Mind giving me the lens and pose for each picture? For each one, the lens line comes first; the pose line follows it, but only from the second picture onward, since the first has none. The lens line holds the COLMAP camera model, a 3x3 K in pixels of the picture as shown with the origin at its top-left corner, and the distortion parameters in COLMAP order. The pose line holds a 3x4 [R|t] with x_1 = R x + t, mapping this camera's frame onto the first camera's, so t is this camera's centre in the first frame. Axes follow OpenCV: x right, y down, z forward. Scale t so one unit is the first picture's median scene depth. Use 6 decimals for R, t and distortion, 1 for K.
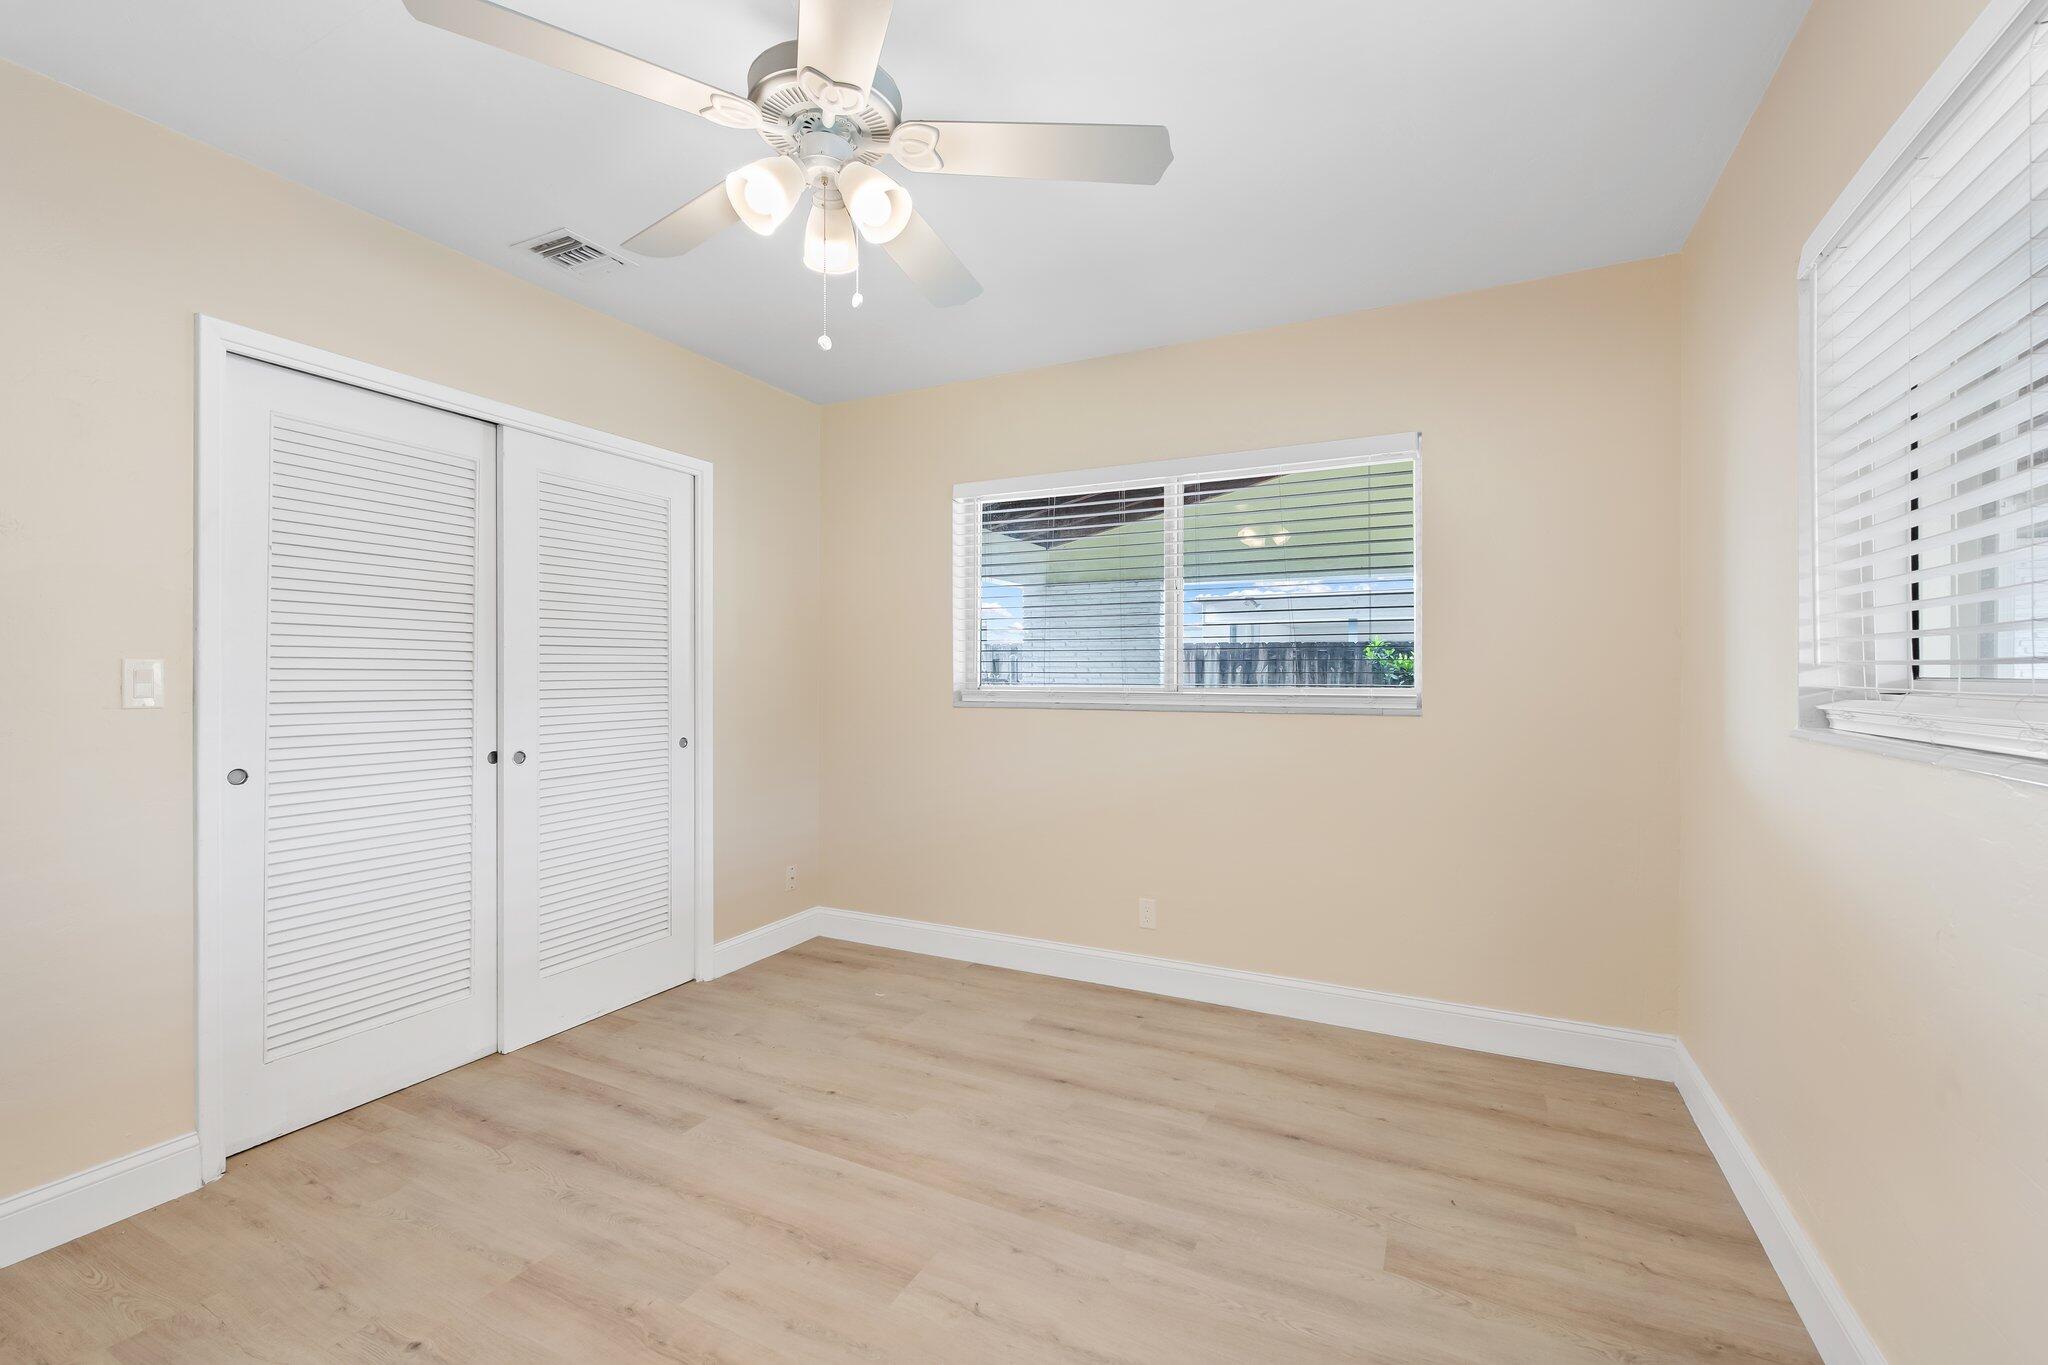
lens RADIAL K [[846.2, 0, 1038.0], [0, 846.2, 678.7], [0, 0, 1]] dist [0.011538, -0.006084]
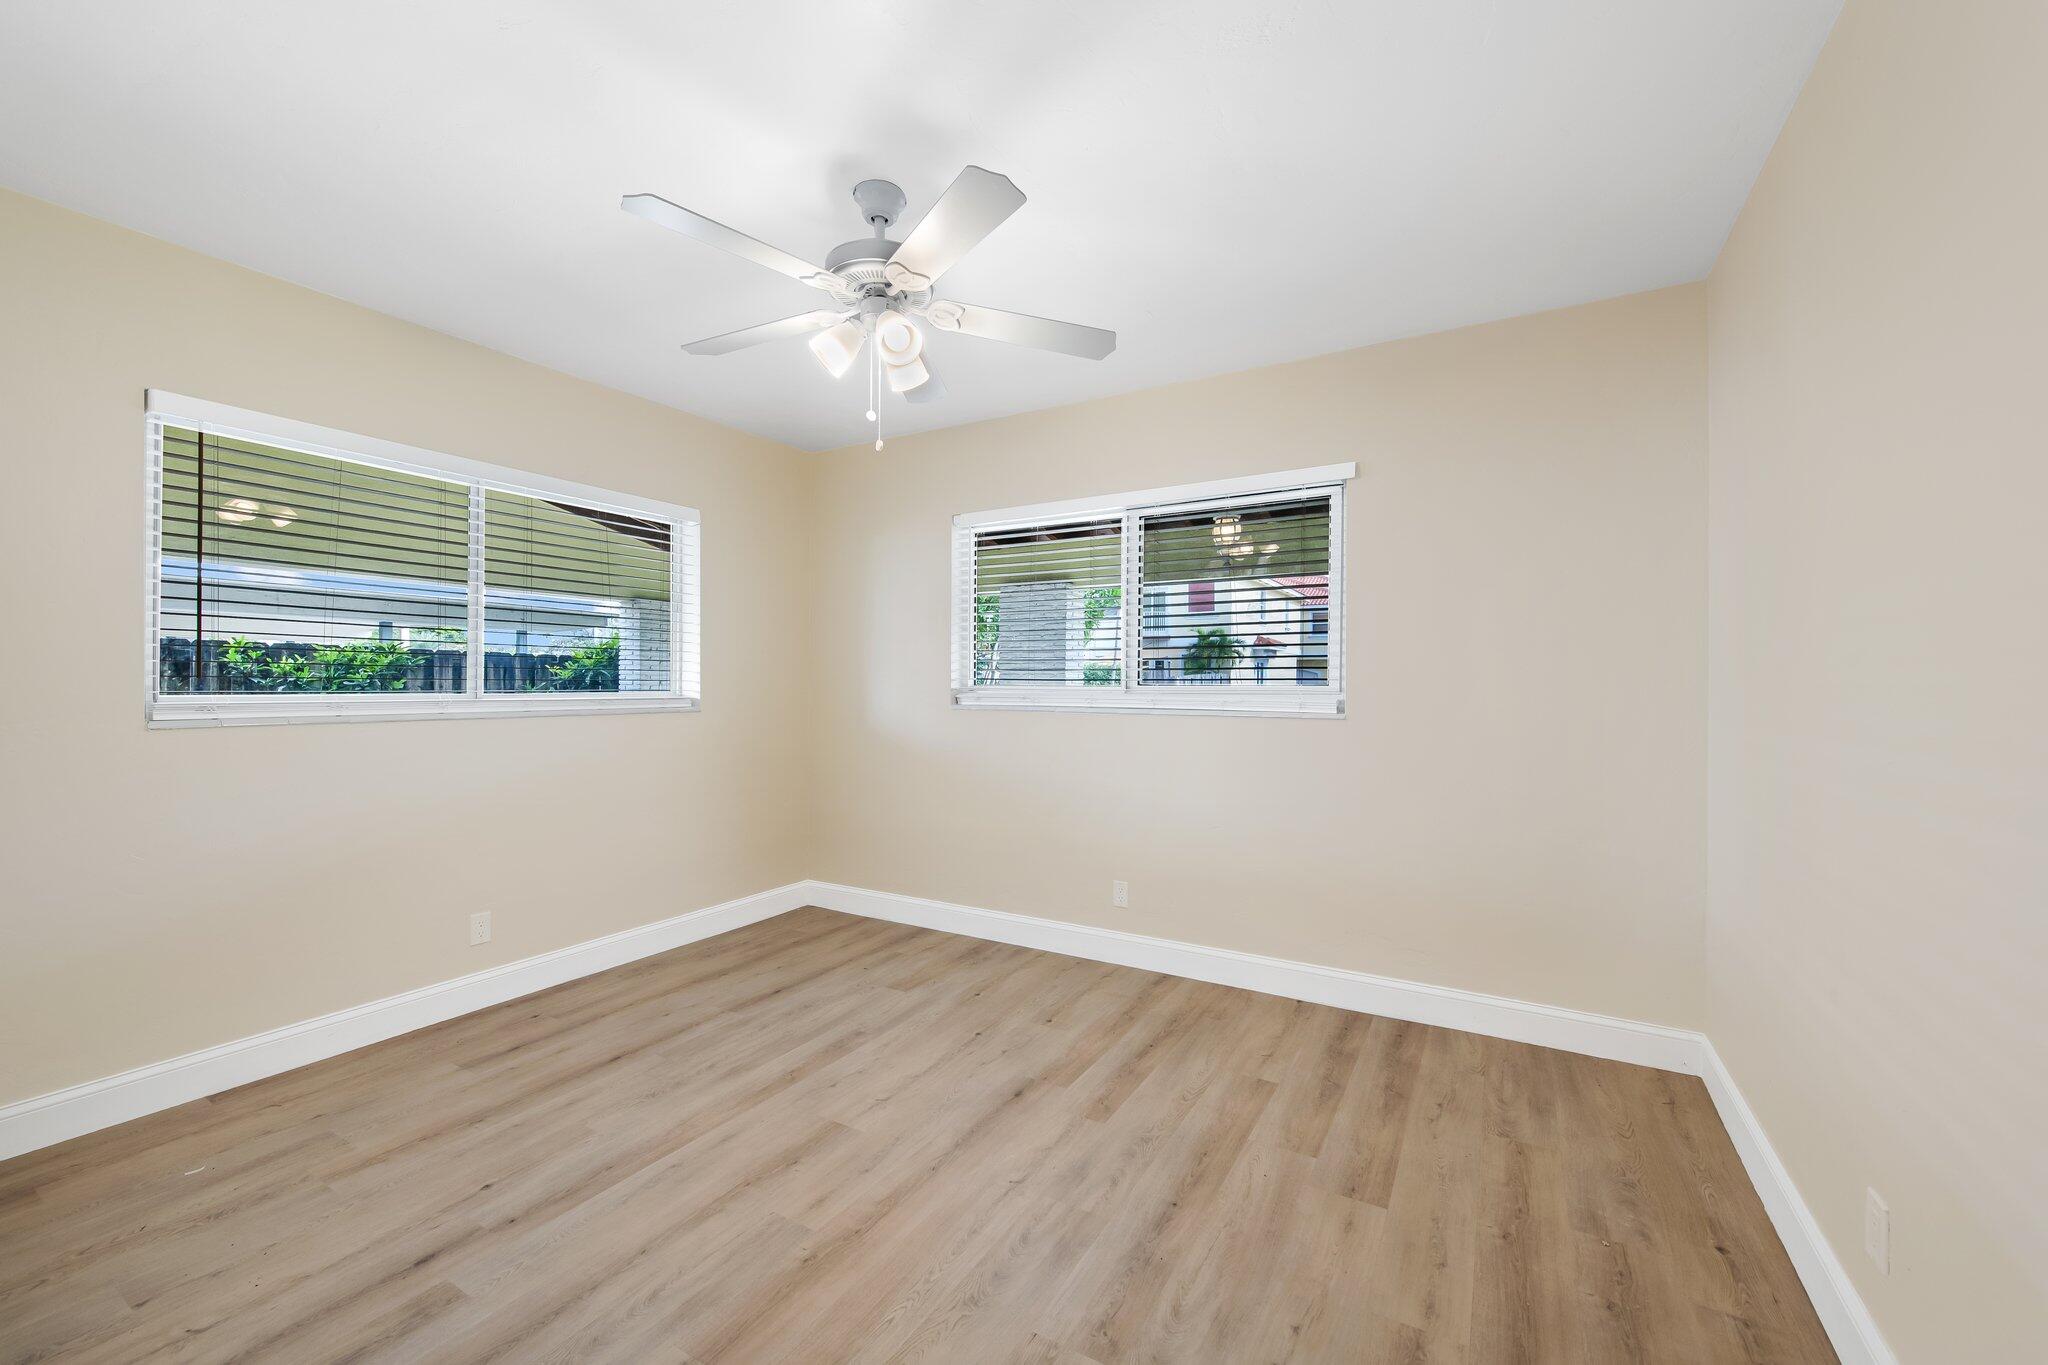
lens RADIAL K [[789.6, 0, 1015.6], [0, 789.6, 676.9], [0, 0, 1]] dist [-0.002043, -0.000256]
pose [[0.091895, 0.010440, 0.995714, -1.002089], [0.001183, 0.999943, -0.010593, 0.001008], [-0.995768, 0.002152, 0.091878, 0.433126]]
